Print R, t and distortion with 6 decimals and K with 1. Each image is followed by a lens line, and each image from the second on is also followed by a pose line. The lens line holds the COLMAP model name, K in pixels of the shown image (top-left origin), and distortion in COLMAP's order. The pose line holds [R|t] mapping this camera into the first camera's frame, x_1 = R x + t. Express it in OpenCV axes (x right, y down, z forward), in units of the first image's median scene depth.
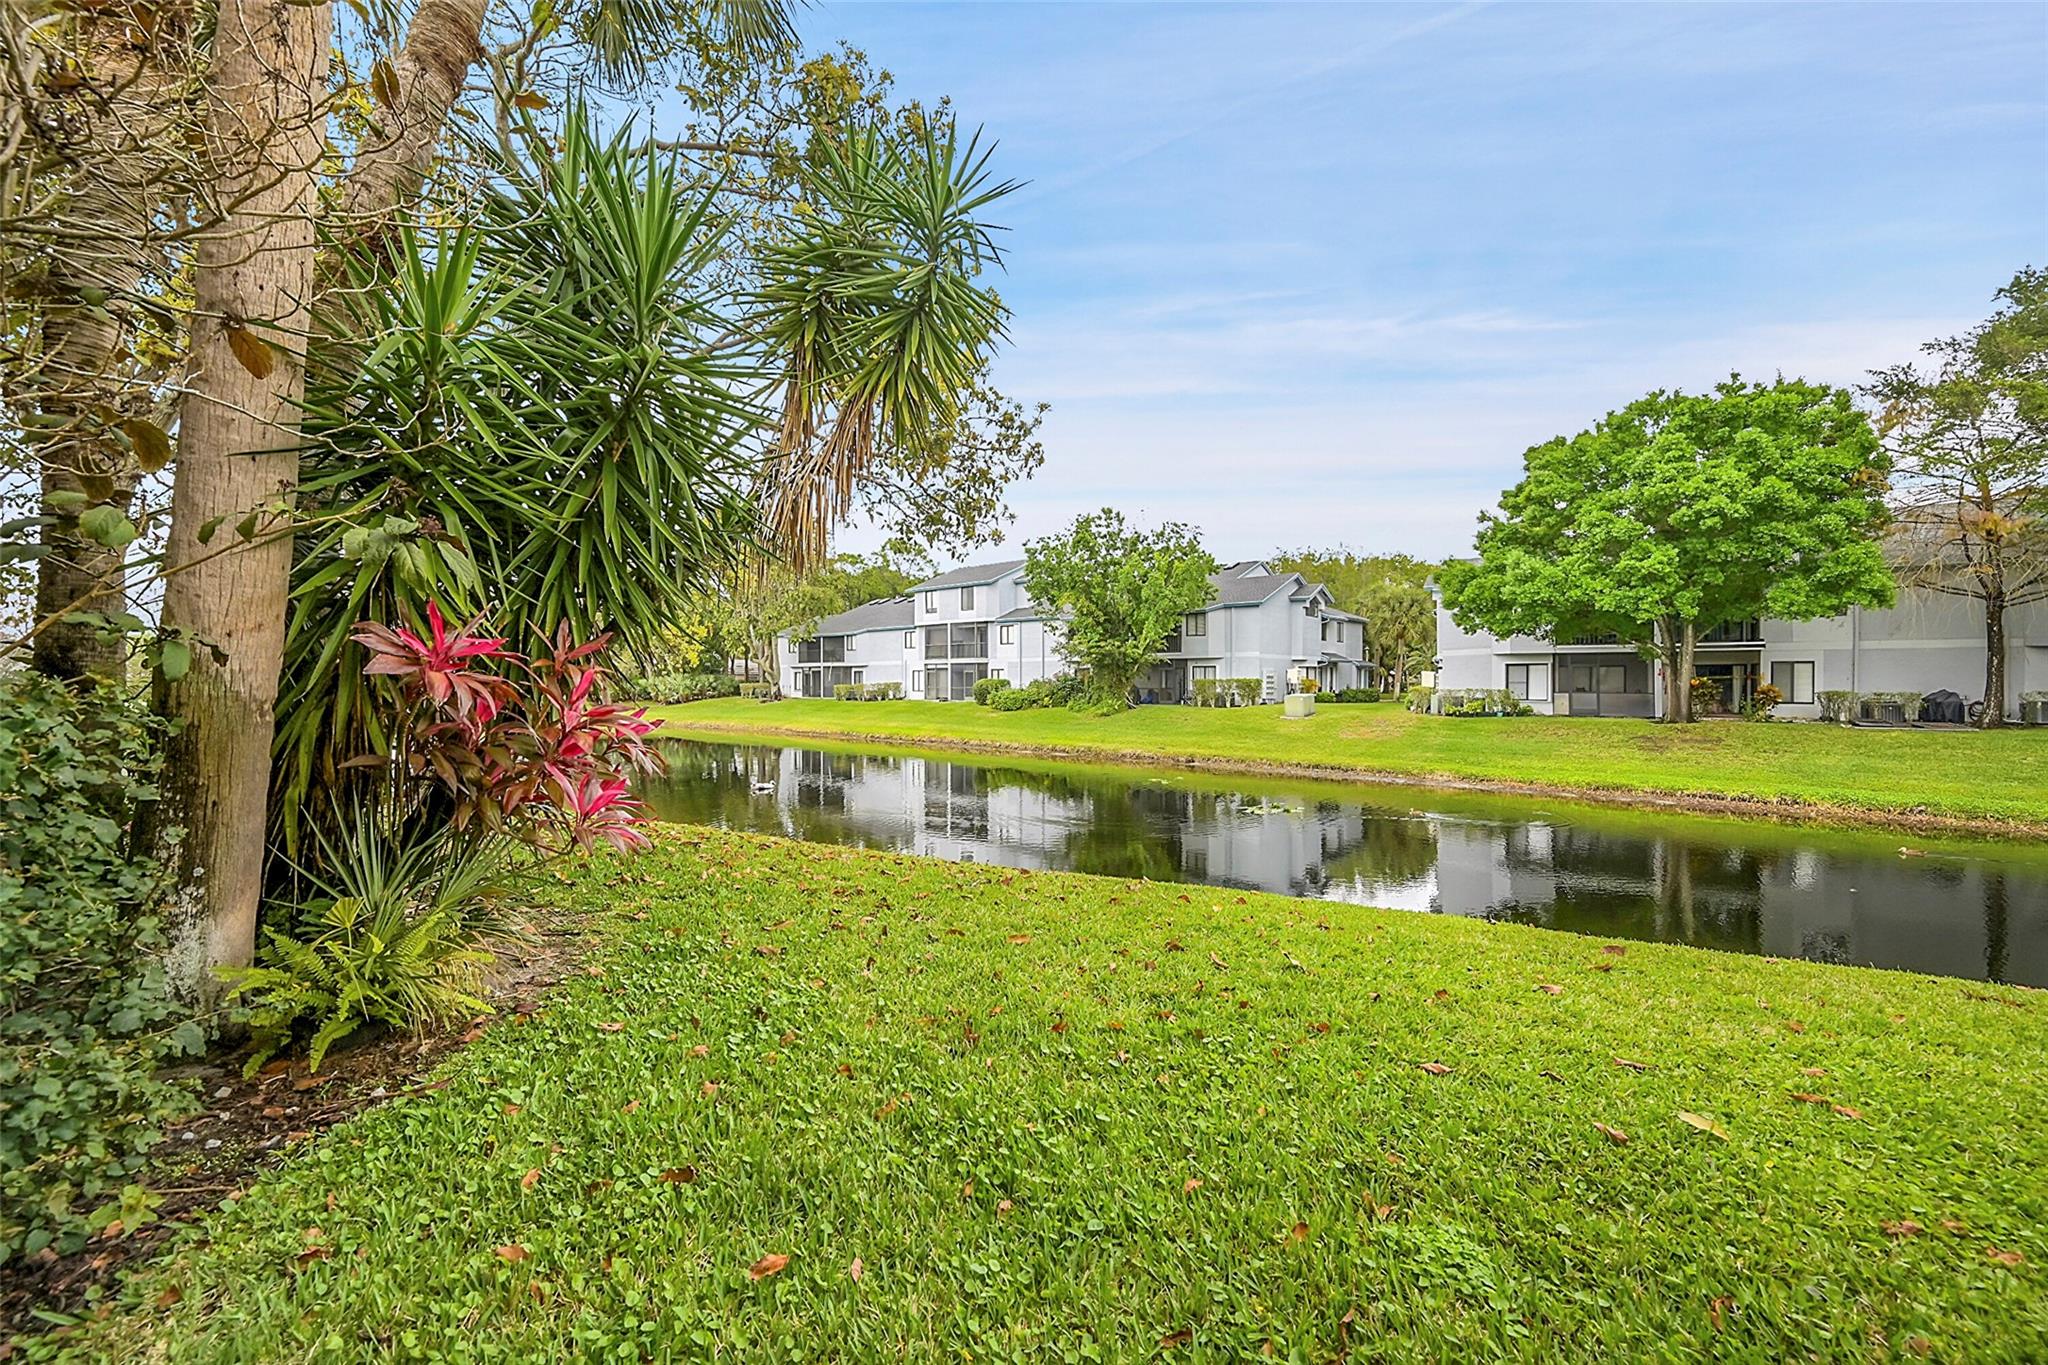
lens RADIAL K [[814.7, 0, 1020.8], [0, 814.7, 679.7], [0, 0, 1]] dist [-0.001511, 0.001172]
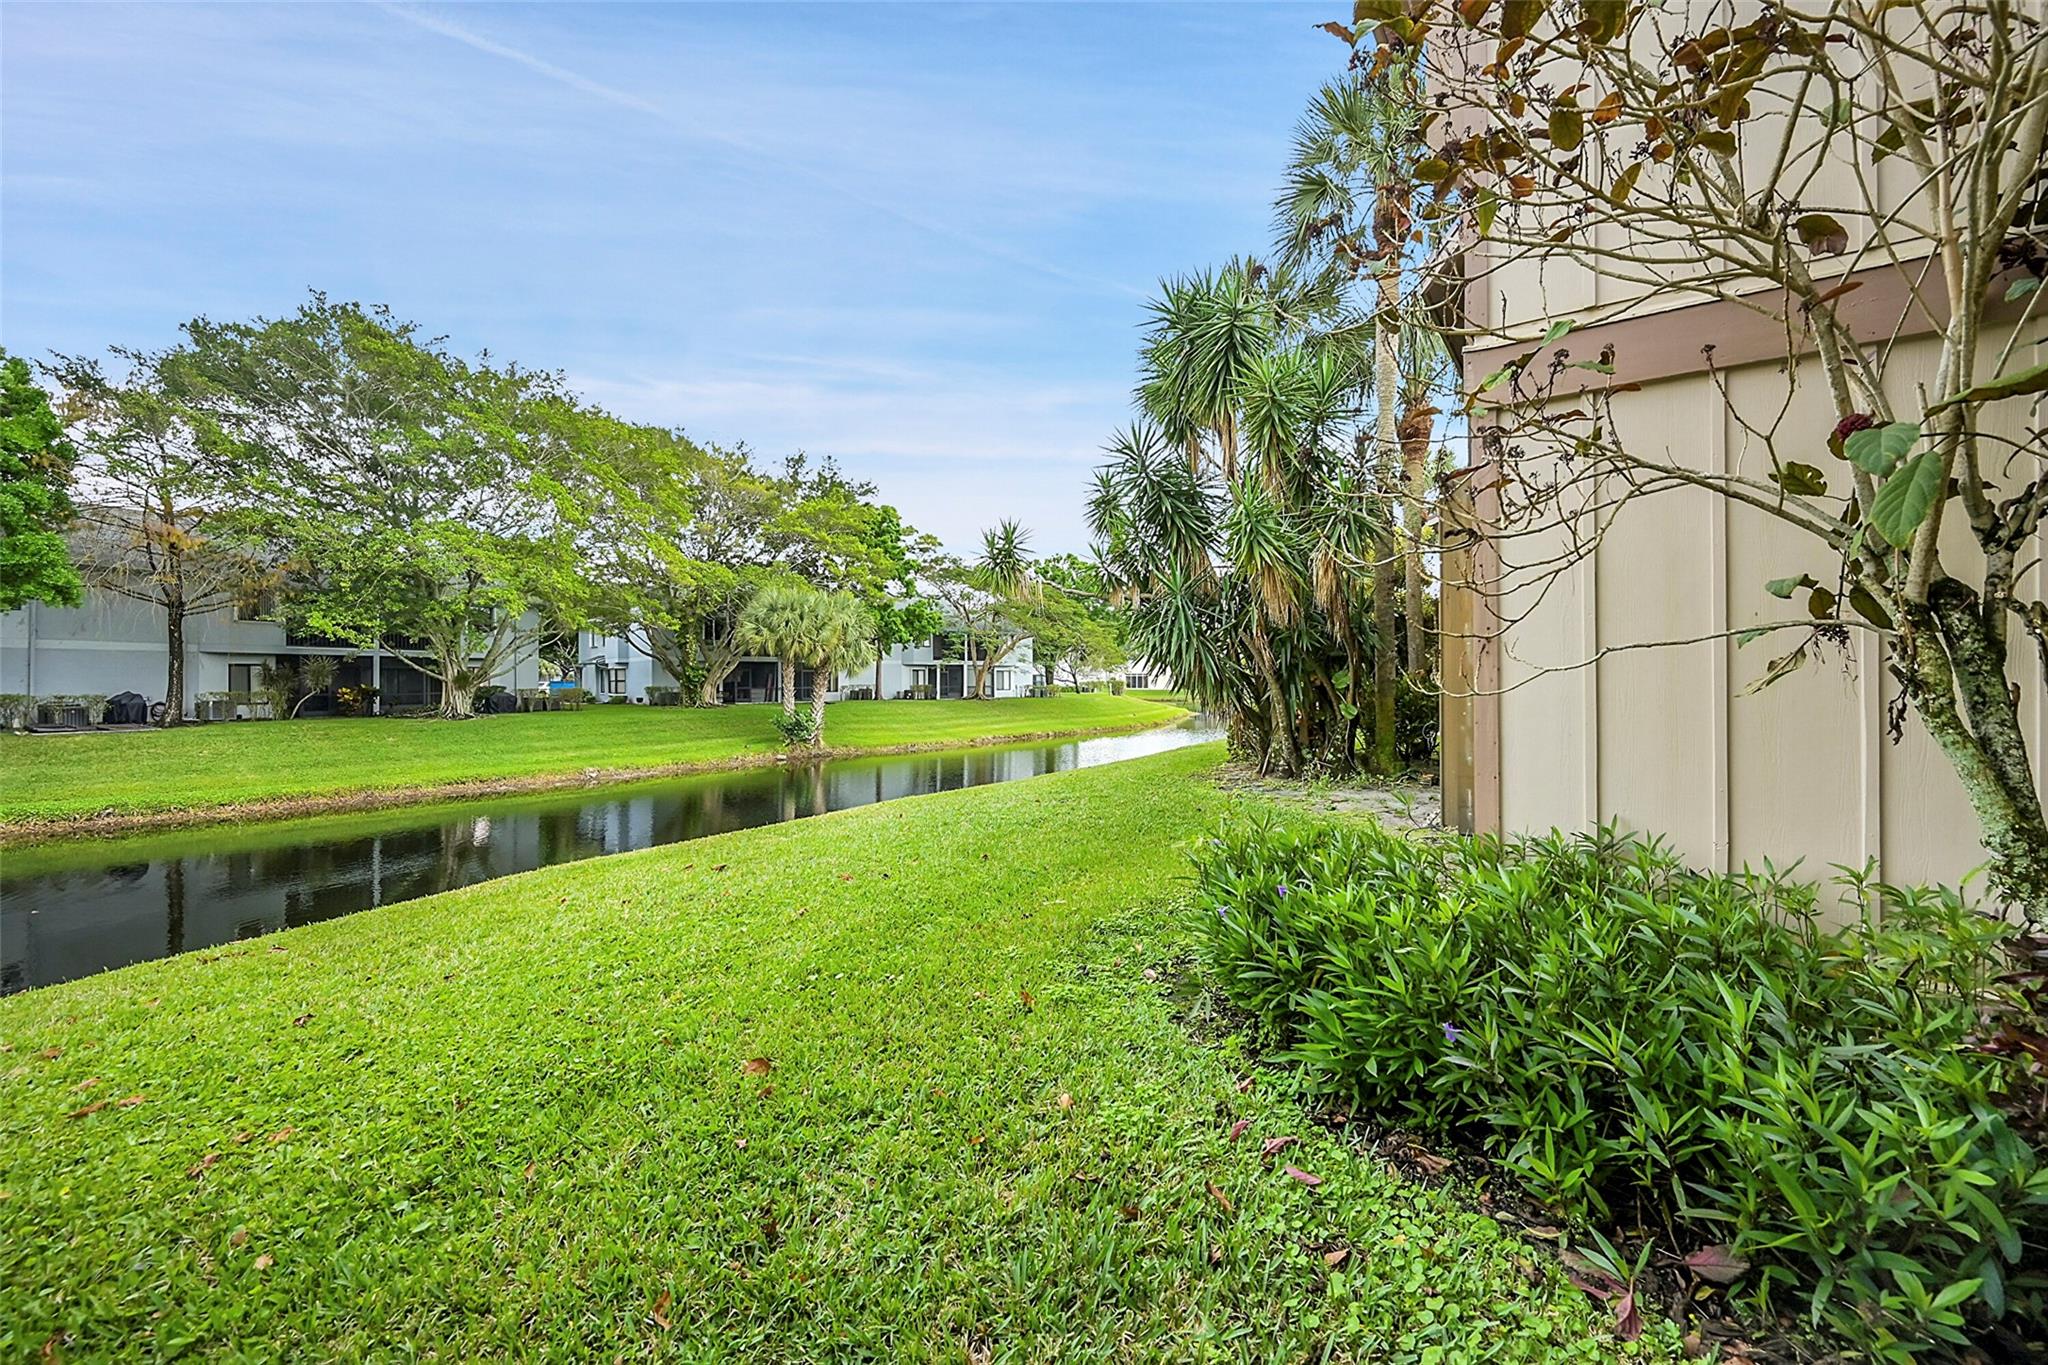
lens RADIAL K [[814.7, 0, 1031.3], [0, 814.7, 678.2], [0, 0, 1]] dist [-0.001511, 0.001172]
pose [[-0.118395, 0.003560, 0.992960, -0.014413], [0.000625, 0.999994, -0.003510, -0.000181], [-0.992966, 0.000205, -0.118396, -0.001081]]
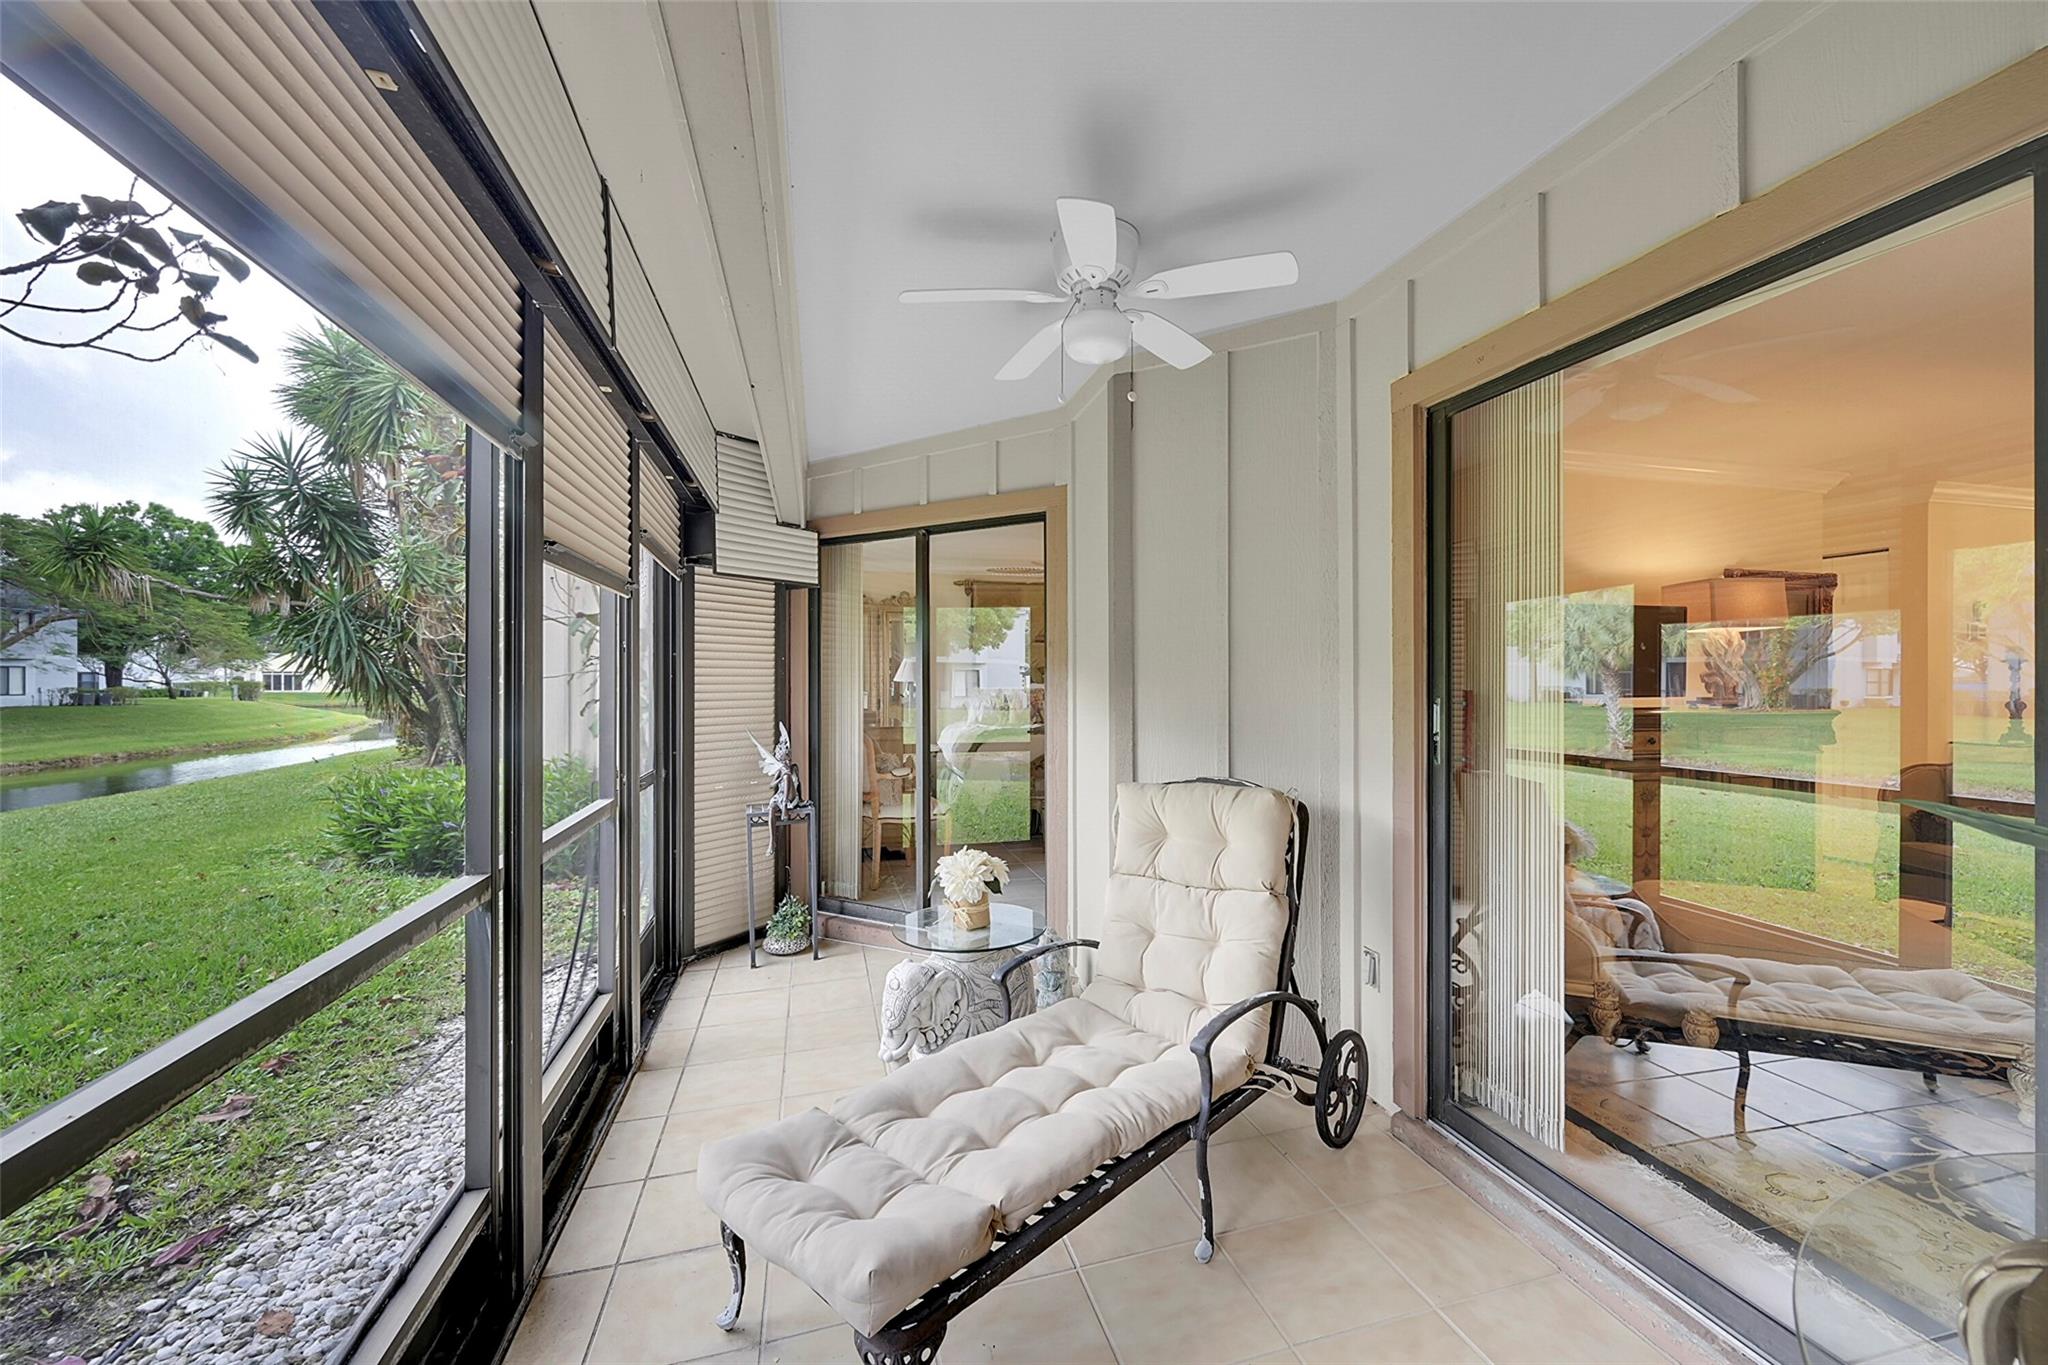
lens RADIAL K [[814.6, 0, 1036.5], [0, 814.6, 677.5], [0, 0, 1]] dist [0.000021, 0.000276]
pose [[-0.838756, 0.002001, 0.544503, -0.193917], [-0.000221, 0.999992, -0.004016, -0.003308], [-0.544507, -0.003489, -0.838749, 0.046243]]
